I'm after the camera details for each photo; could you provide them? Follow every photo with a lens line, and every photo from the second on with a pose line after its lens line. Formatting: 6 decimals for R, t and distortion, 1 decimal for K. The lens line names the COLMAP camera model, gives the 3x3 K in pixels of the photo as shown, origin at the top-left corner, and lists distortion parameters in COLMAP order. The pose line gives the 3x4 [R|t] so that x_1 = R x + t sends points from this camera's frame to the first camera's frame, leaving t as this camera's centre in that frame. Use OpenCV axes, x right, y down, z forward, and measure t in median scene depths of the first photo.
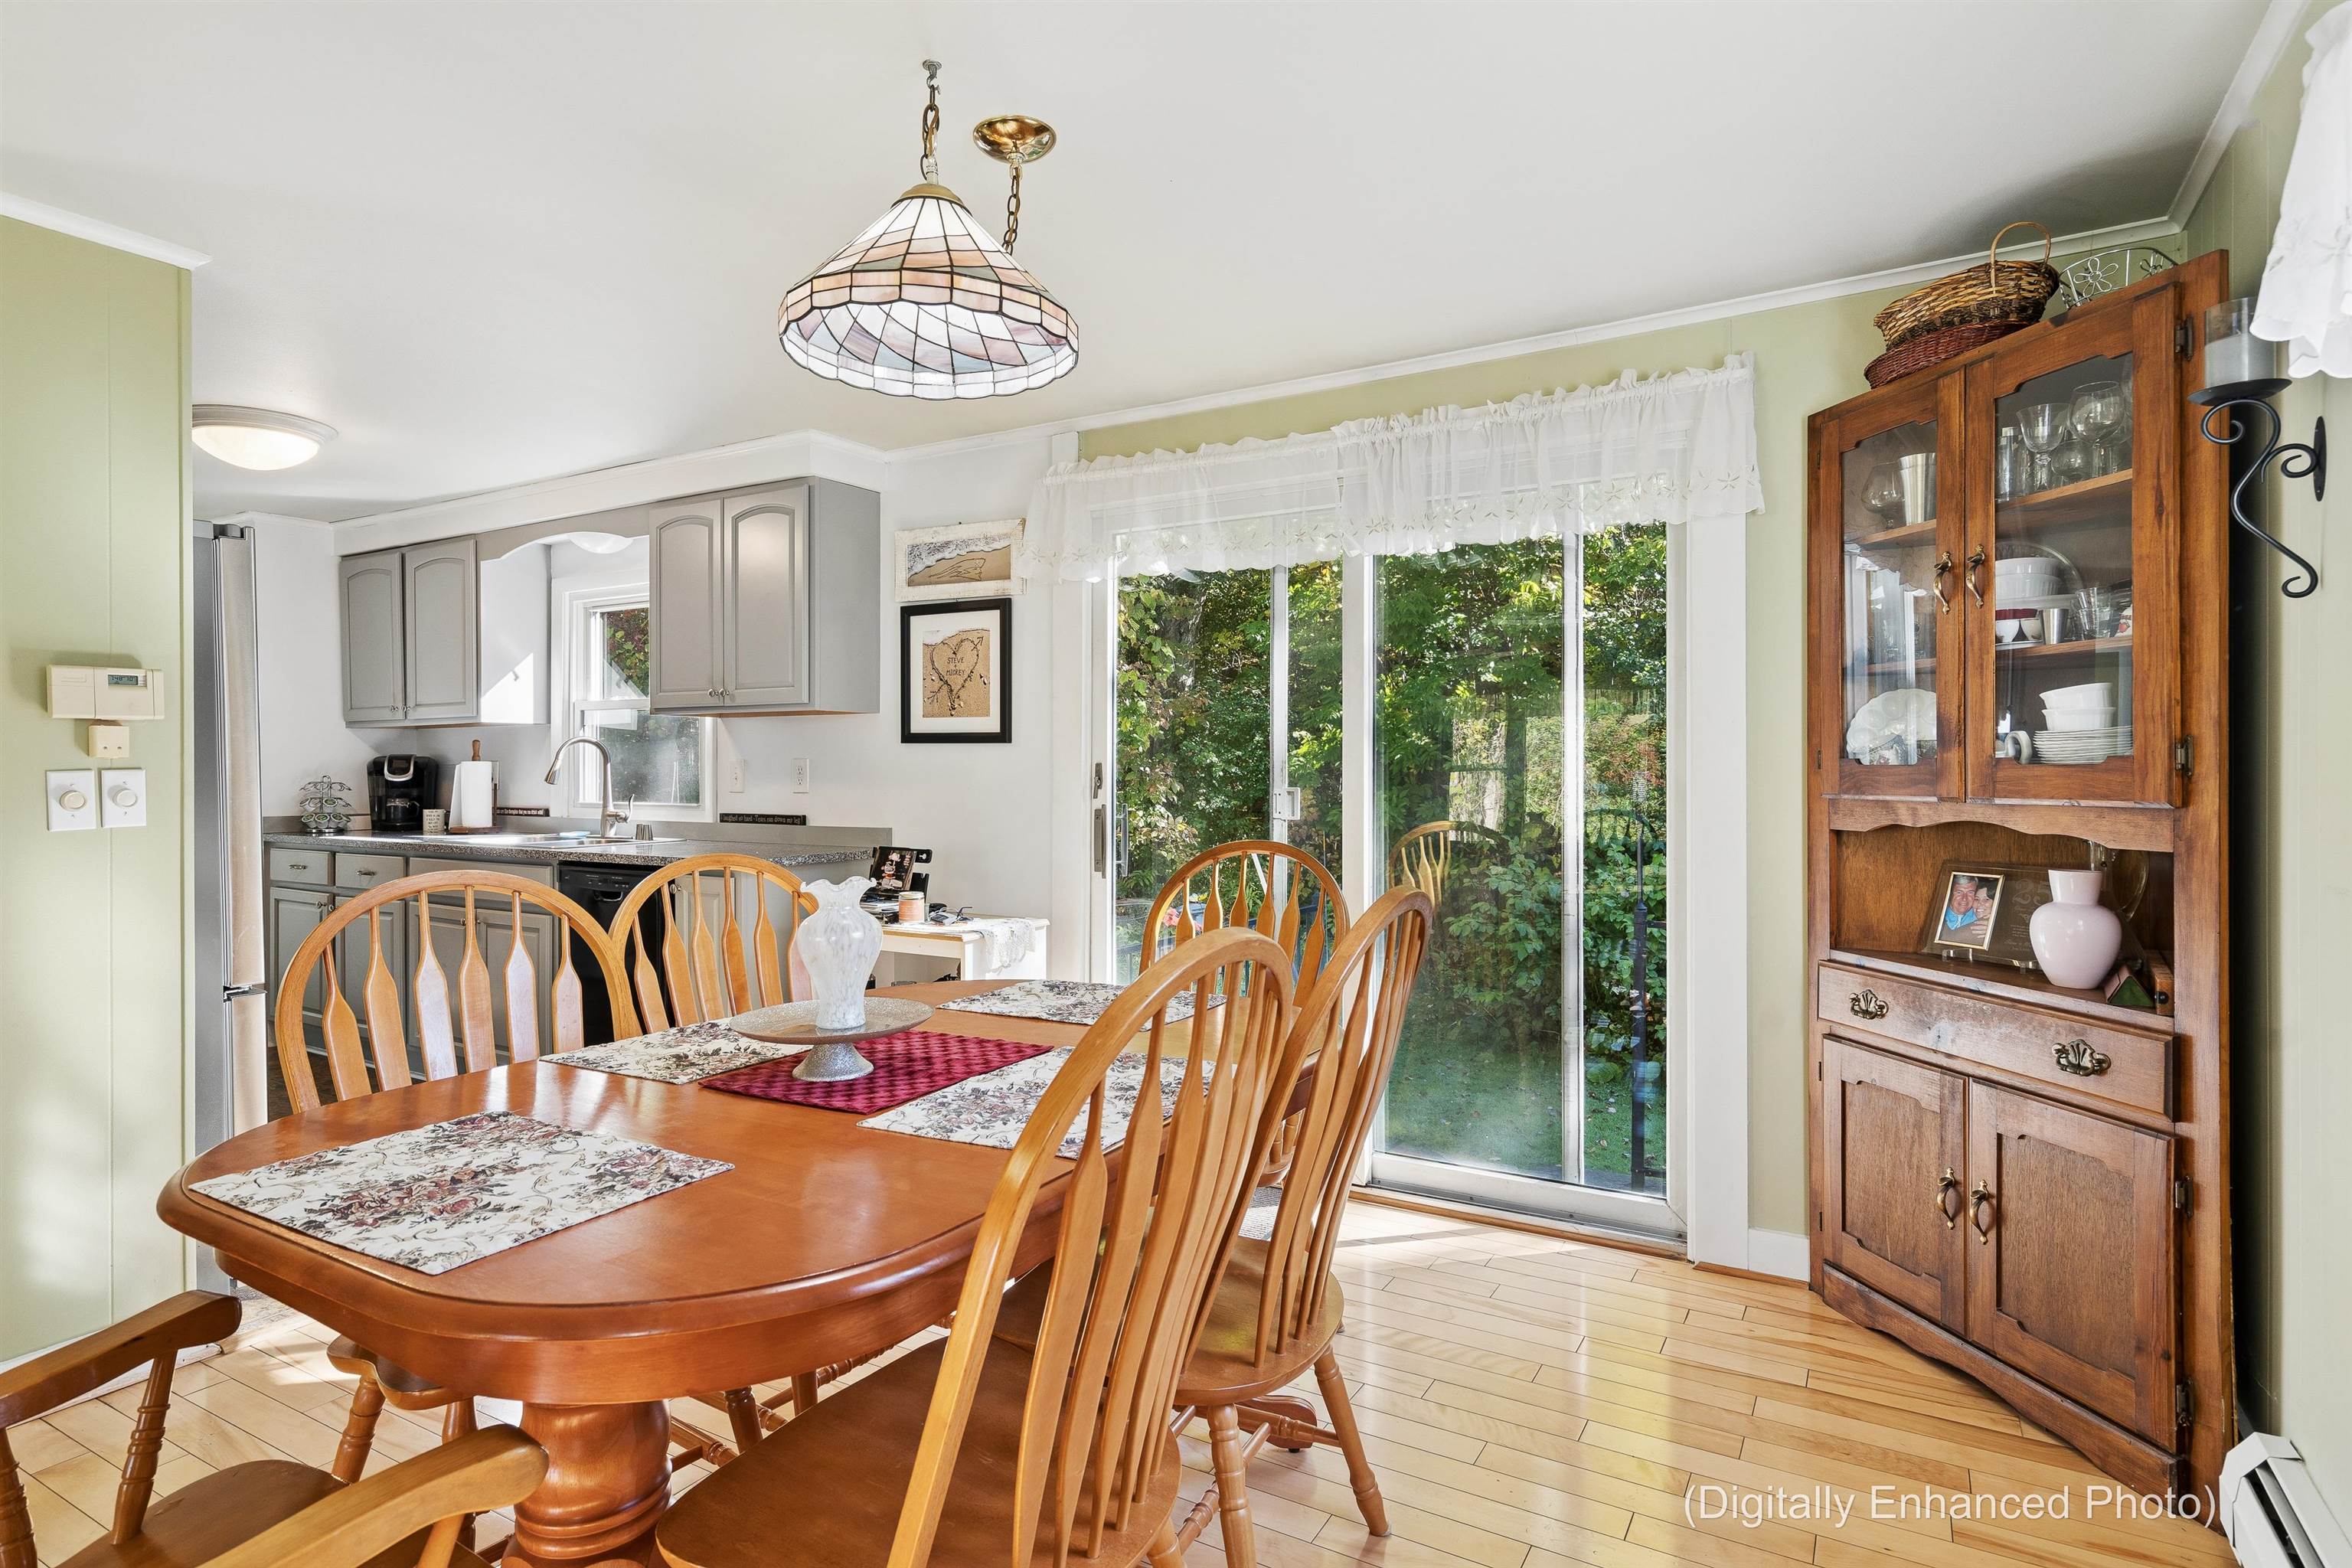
lens RADIAL K [[1268.1, 0, 1174.5], [0, 1268.1, 772.2], [0, 0, 1]] dist [0.002059, 0.000397]
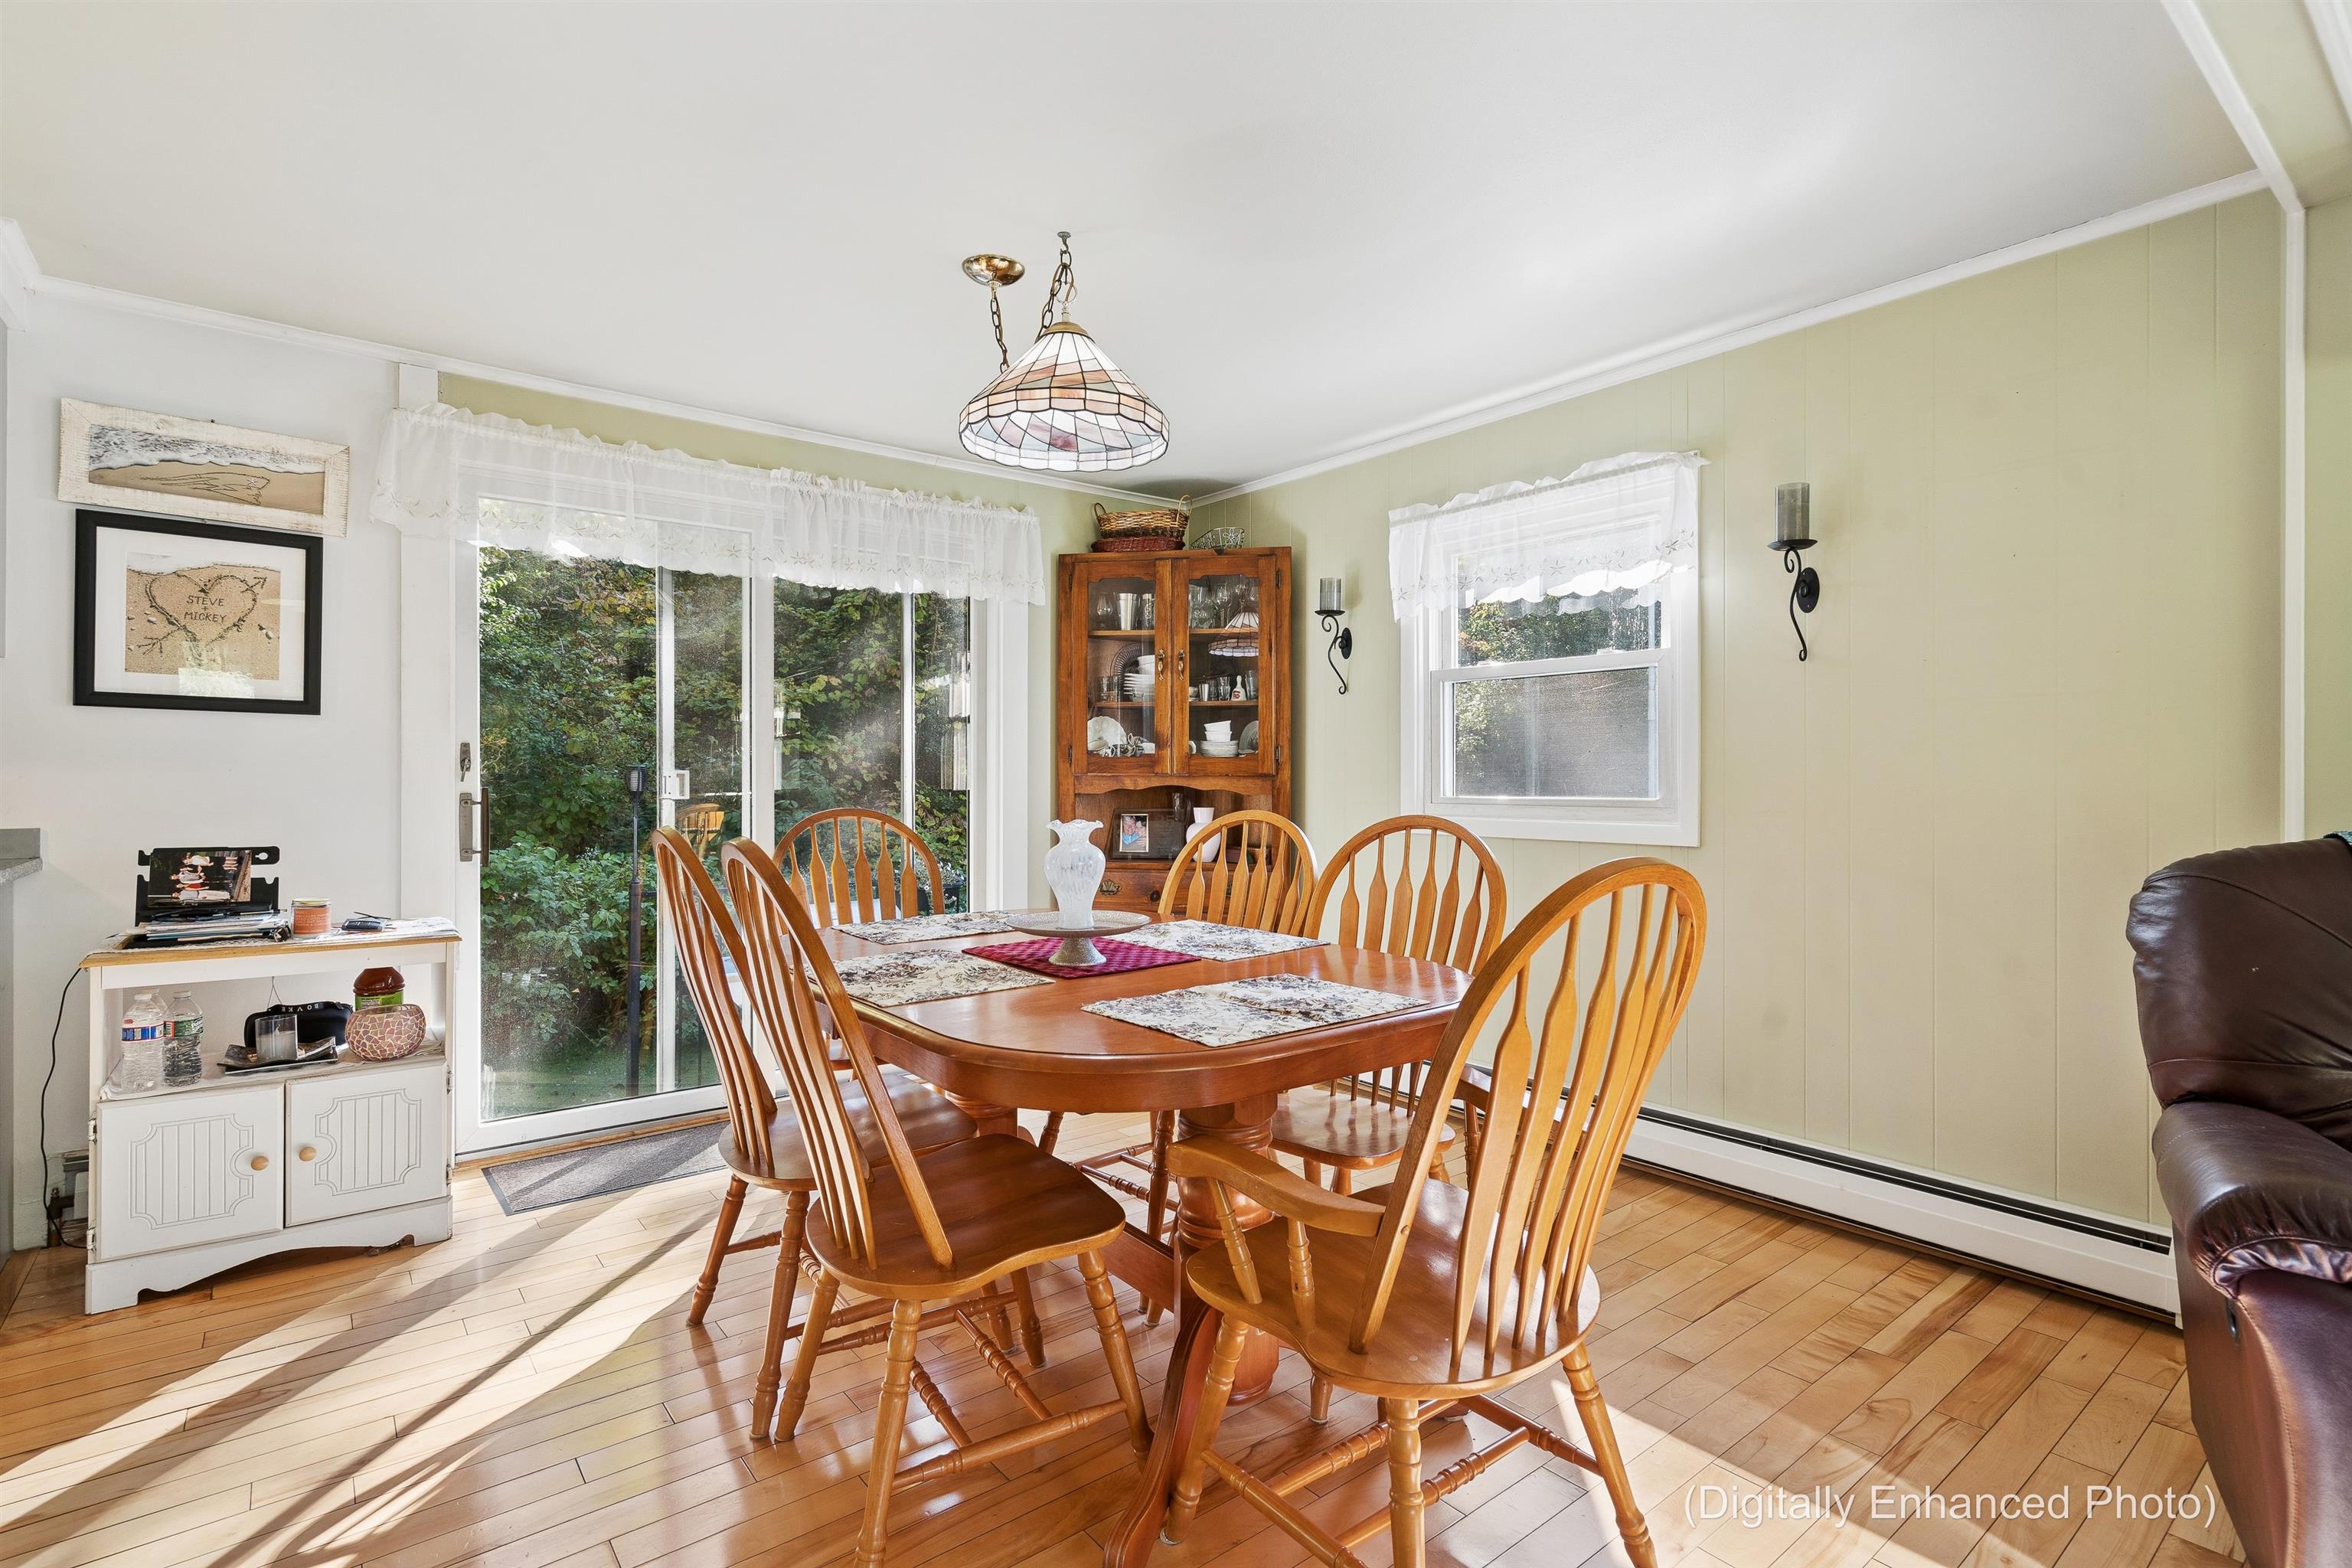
lens RADIAL K [[1103.1, 0, 1176.0], [0, 1103.1, 784.0], [0, 0, 1]] dist [0.001389, 0.000026]
pose [[0.346991, -0.004706, 0.937857, -0.637947], [-0.005129, 0.999963, 0.006915, 0.014815], [-0.937855, -0.007209, 0.346954, 0.245081]]
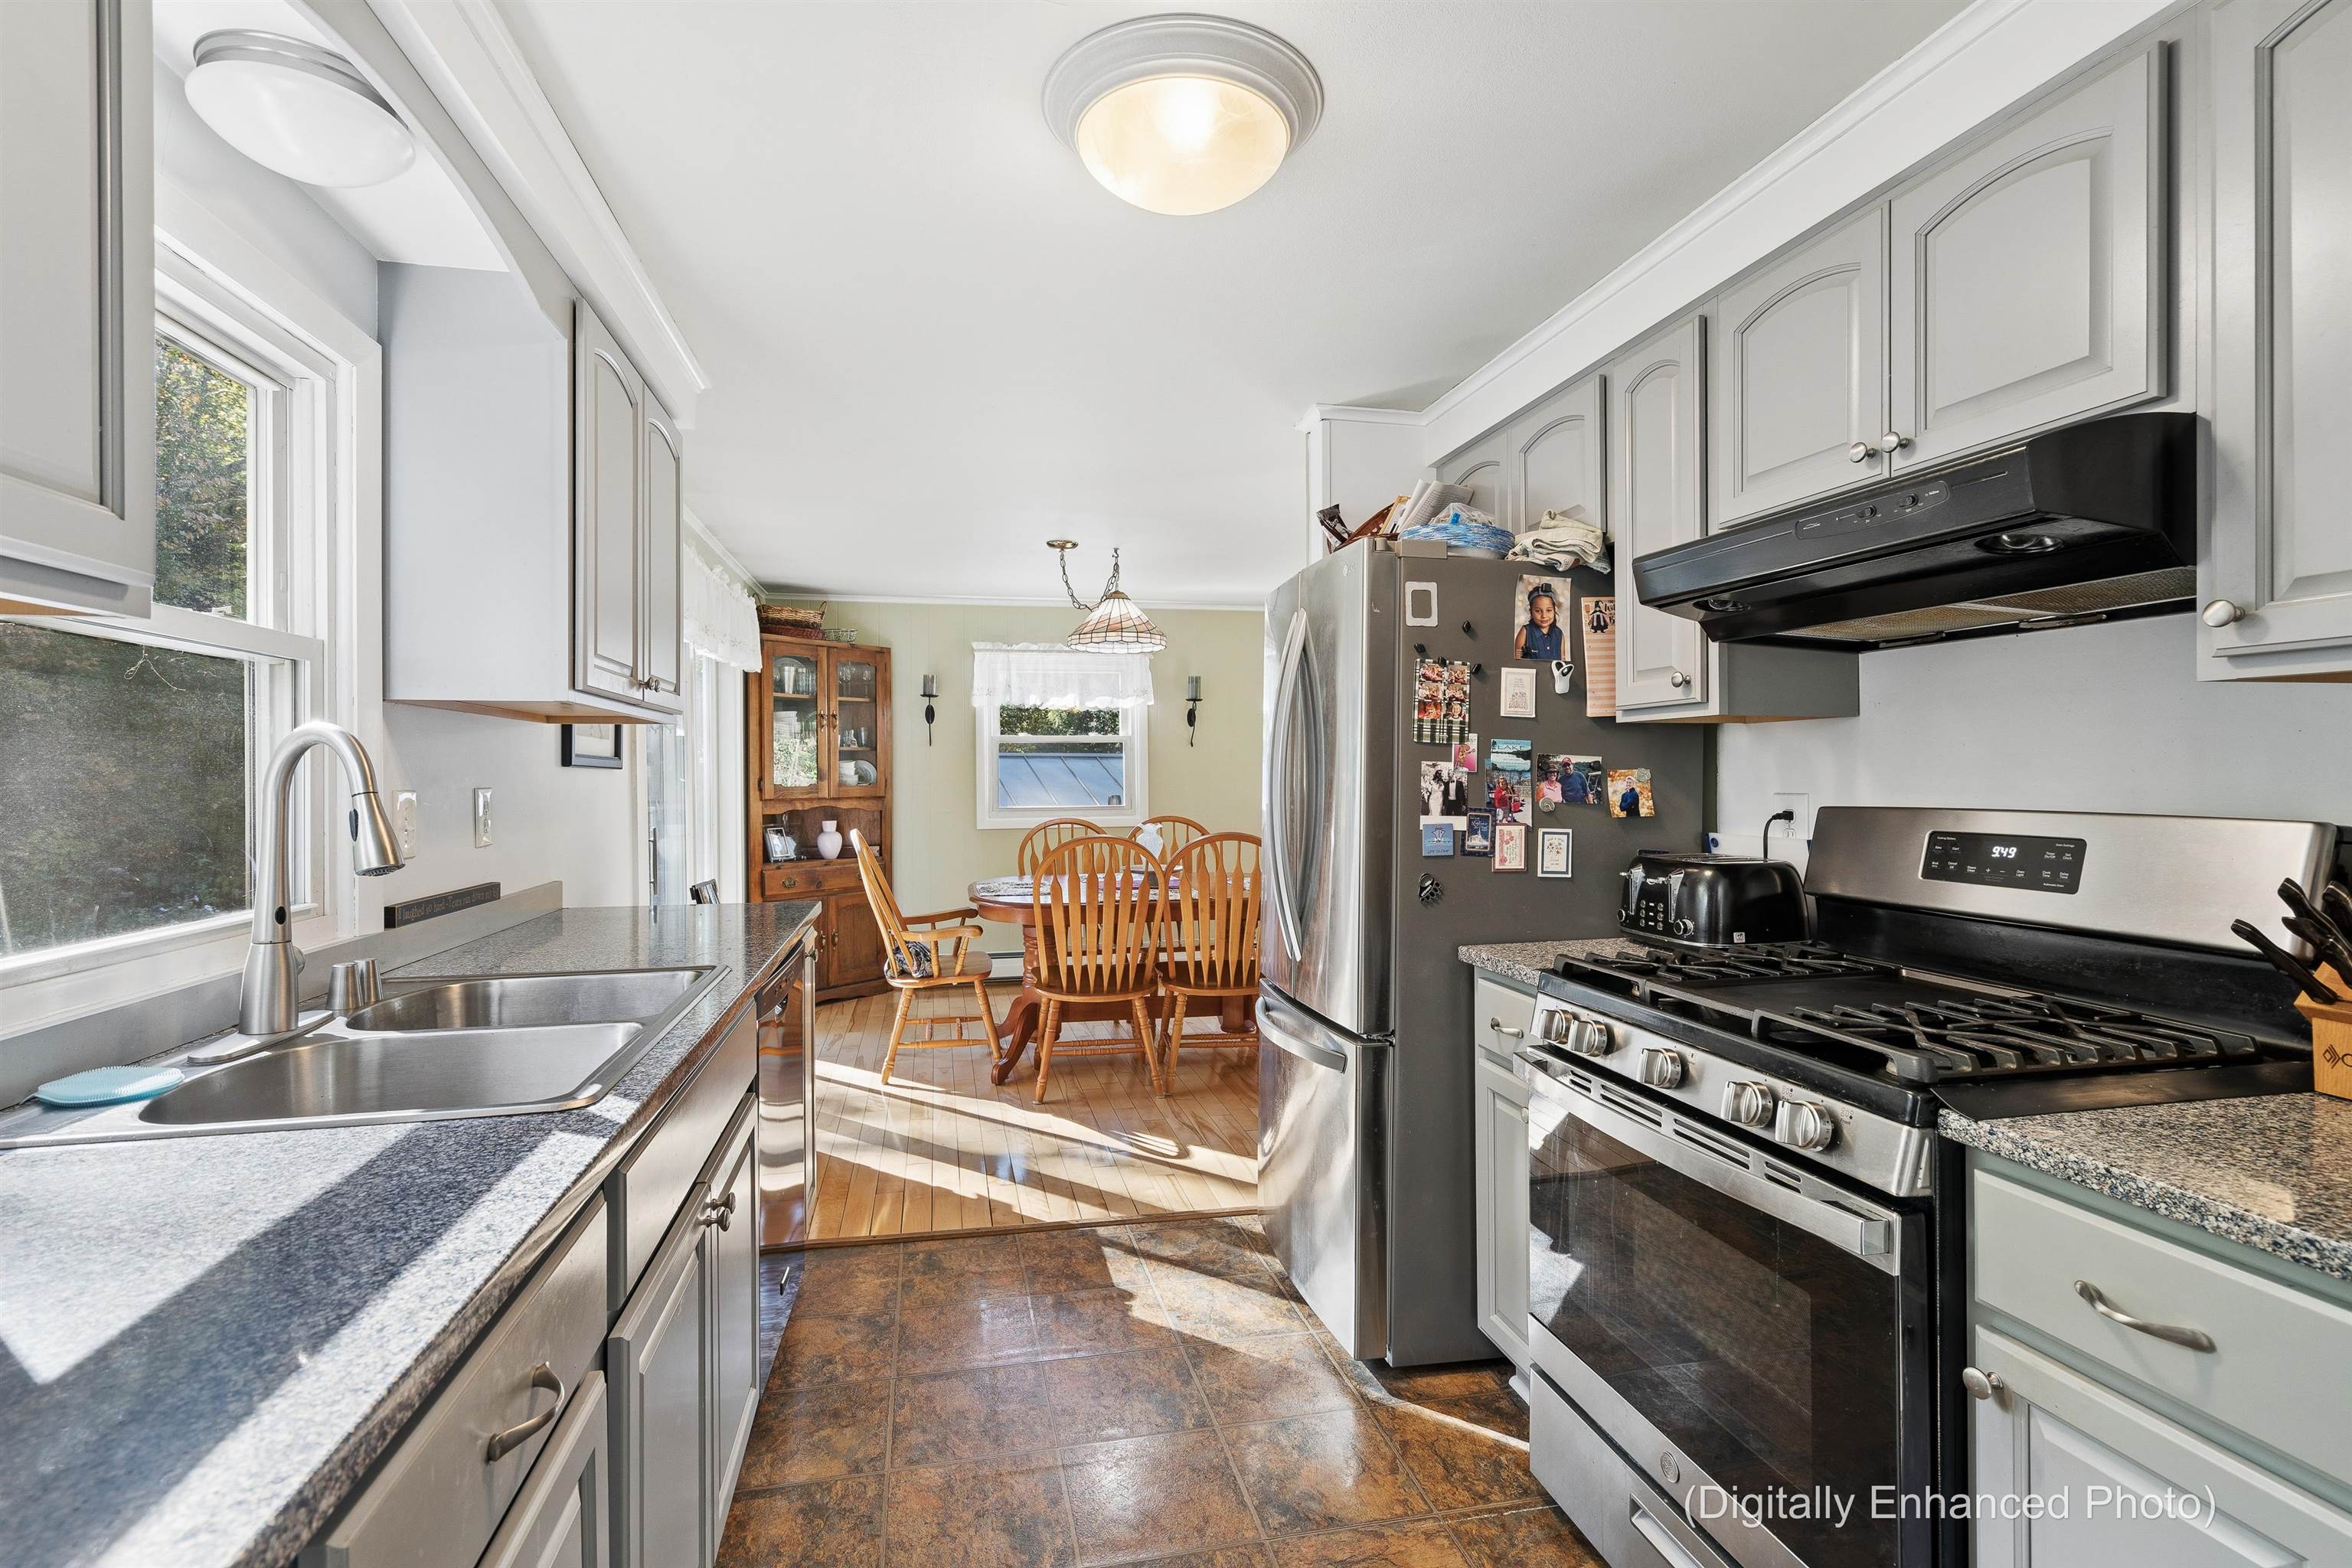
lens RADIAL K [[1070.1, 0, 1179.7], [0, 1070.1, 772.6], [0, 0, 1]] dist [-0.001712, 0.001445]
pose [[-0.705291, 0.002208, 0.708915, -1.021011], [0.003701, 0.999993, 0.000567, -0.023788], [-0.708908, 0.003024, -0.705294, 1.331131]]
